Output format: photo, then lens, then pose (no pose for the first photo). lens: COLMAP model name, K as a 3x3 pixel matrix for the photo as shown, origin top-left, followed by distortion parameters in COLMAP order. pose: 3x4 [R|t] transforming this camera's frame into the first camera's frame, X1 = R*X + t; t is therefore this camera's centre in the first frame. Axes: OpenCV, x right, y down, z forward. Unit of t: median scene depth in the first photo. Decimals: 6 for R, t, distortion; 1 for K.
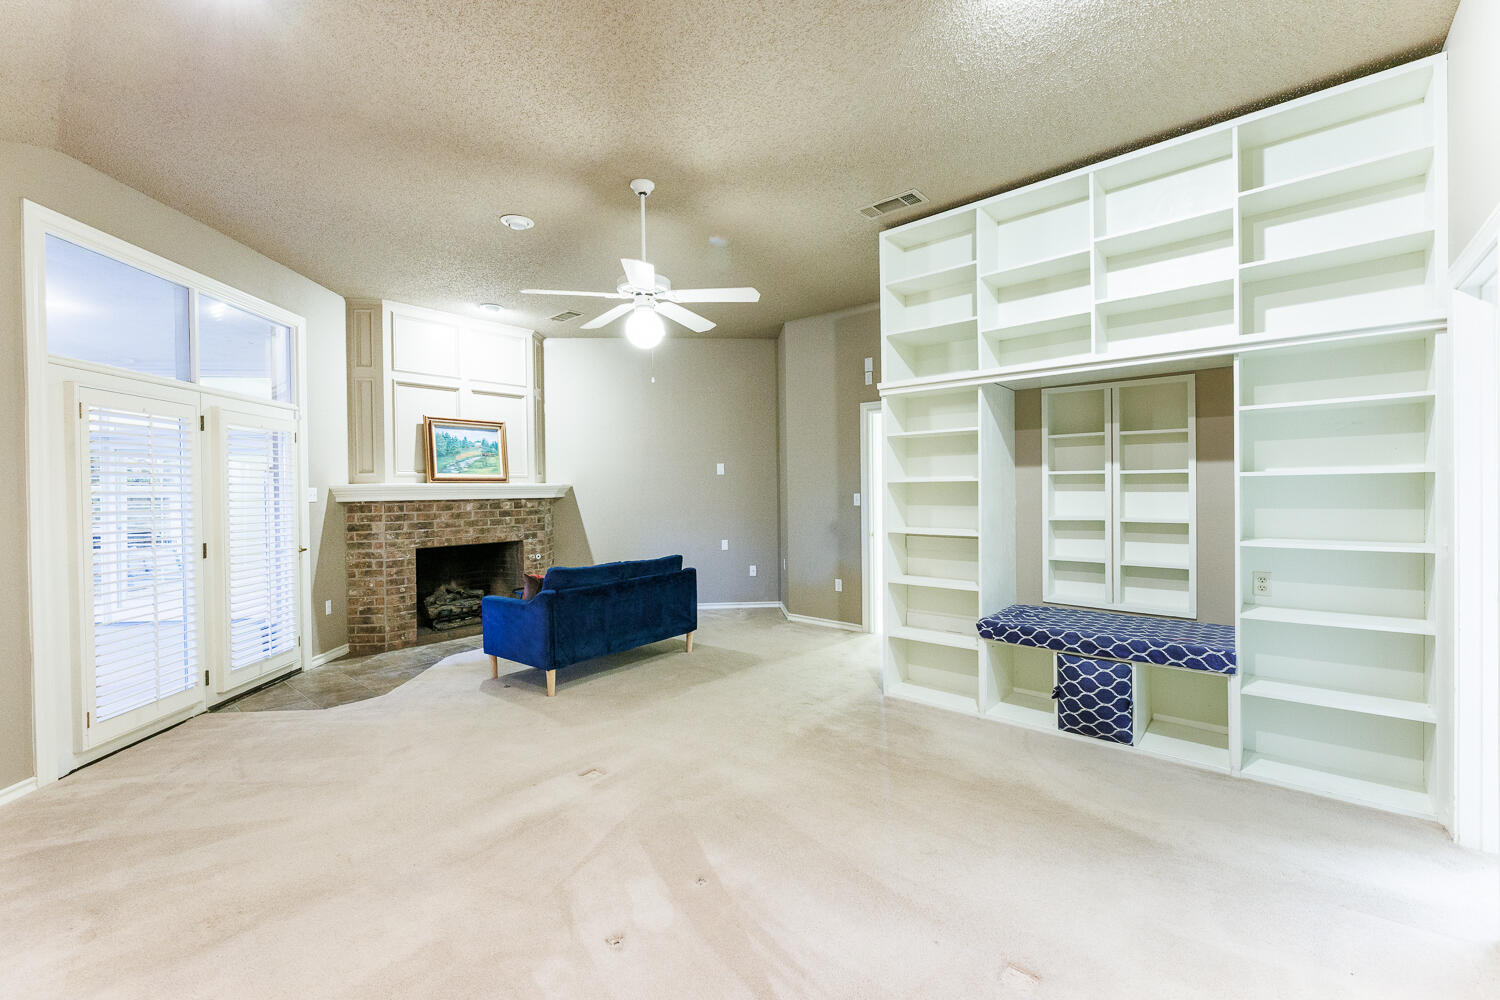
lens RADIAL K [[605.1, 0, 748.5], [0, 605.1, 495.6], [0, 0, 1]] dist [0.001502, -0.000385]
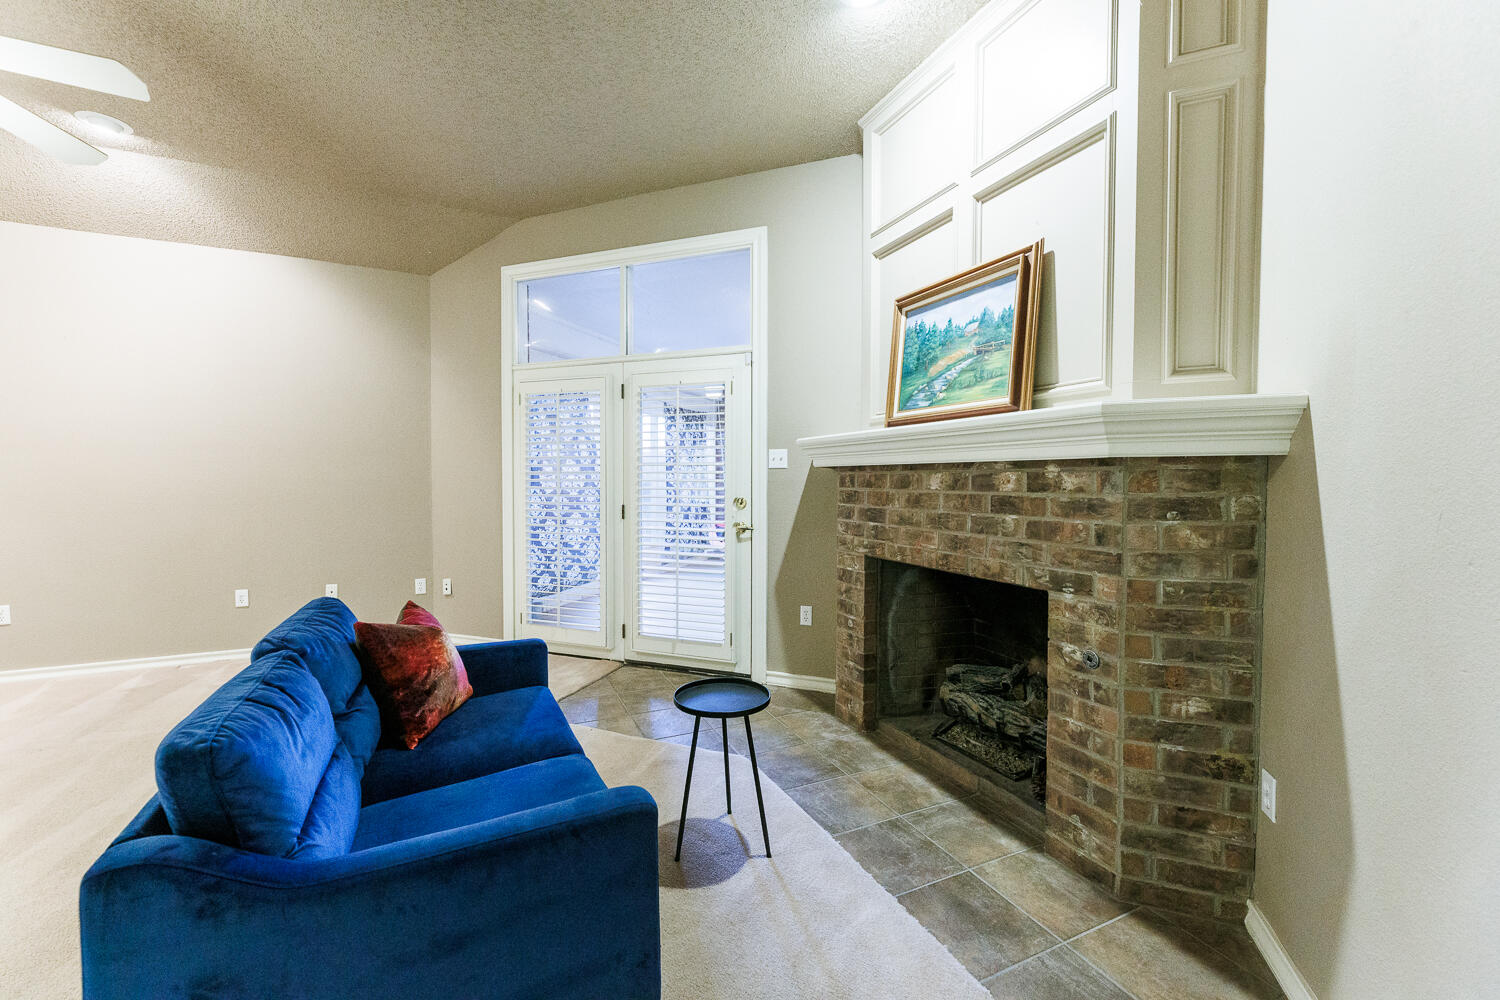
lens RADIAL K [[605.1, 0, 753.2], [0, 605.1, 493.9], [0, 0, 1]] dist [0.001502, -0.000385]
pose [[-0.407272, 0.035114, -0.912632, -0.015956], [-0.004471, 0.999172, 0.040439, 0.009947], [0.913296, 0.020550, -0.406778, 1.039956]]
